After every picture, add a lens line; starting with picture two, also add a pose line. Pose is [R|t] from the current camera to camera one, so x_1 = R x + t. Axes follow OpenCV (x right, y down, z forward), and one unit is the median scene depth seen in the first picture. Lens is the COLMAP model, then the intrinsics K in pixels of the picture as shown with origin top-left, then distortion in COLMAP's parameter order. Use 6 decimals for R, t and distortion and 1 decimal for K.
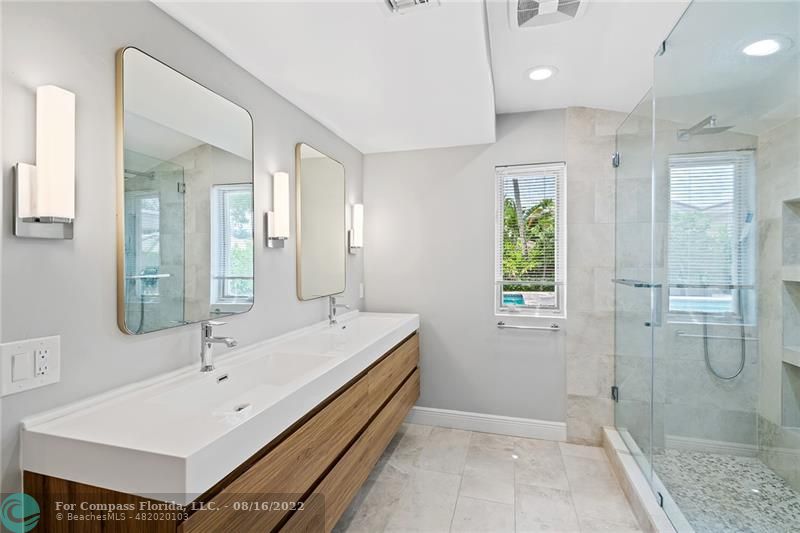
lens RADIAL K [[372.2, 0, 404.6], [0, 372.2, 259.8], [0, 0, 1]] dist [-0.000463, -0.001319]
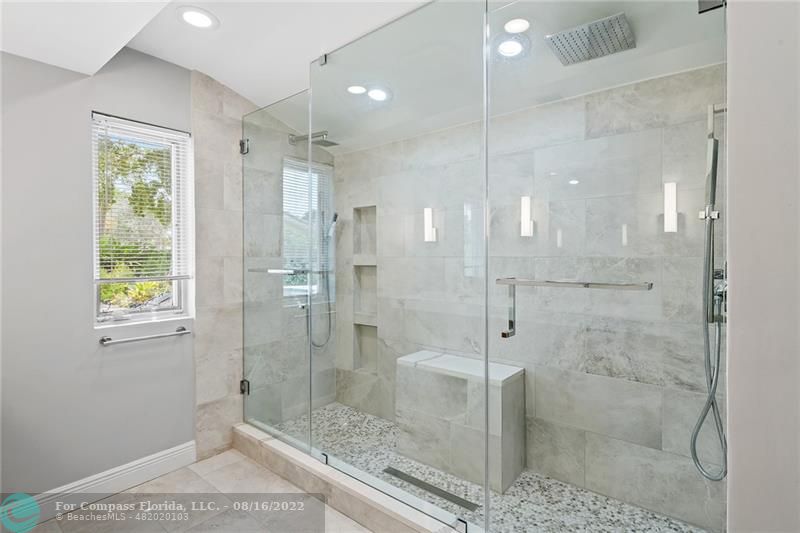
lens RADIAL K [[397.4, 0, 404.0], [0, 397.4, 259.9], [0, 0, 1]] dist [0.001306, 0.000170]
pose [[0.394676, -0.010292, 0.918763, -0.232930], [0.004896, 0.999947, 0.009099, 0.020456], [-0.918807, 0.000907, 0.394705, 0.214921]]
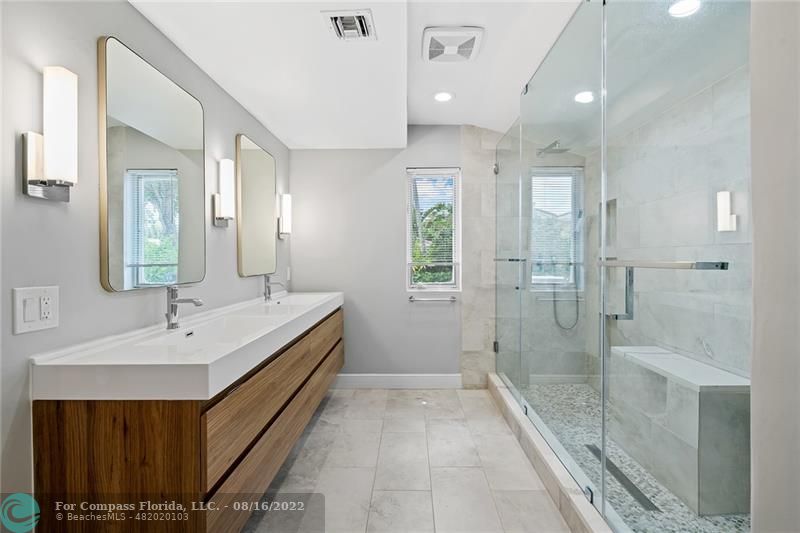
lens RADIAL K [[355.4, 0, 404.9], [0, 355.4, 259.6], [0, 0, 1]] dist [-0.002526, -0.000684]
pose [[0.964940, -0.005012, 0.262424, -0.074141], [0.004305, 0.999985, 0.003270, 0.048690], [-0.262436, -0.002026, 0.964947, -0.127655]]
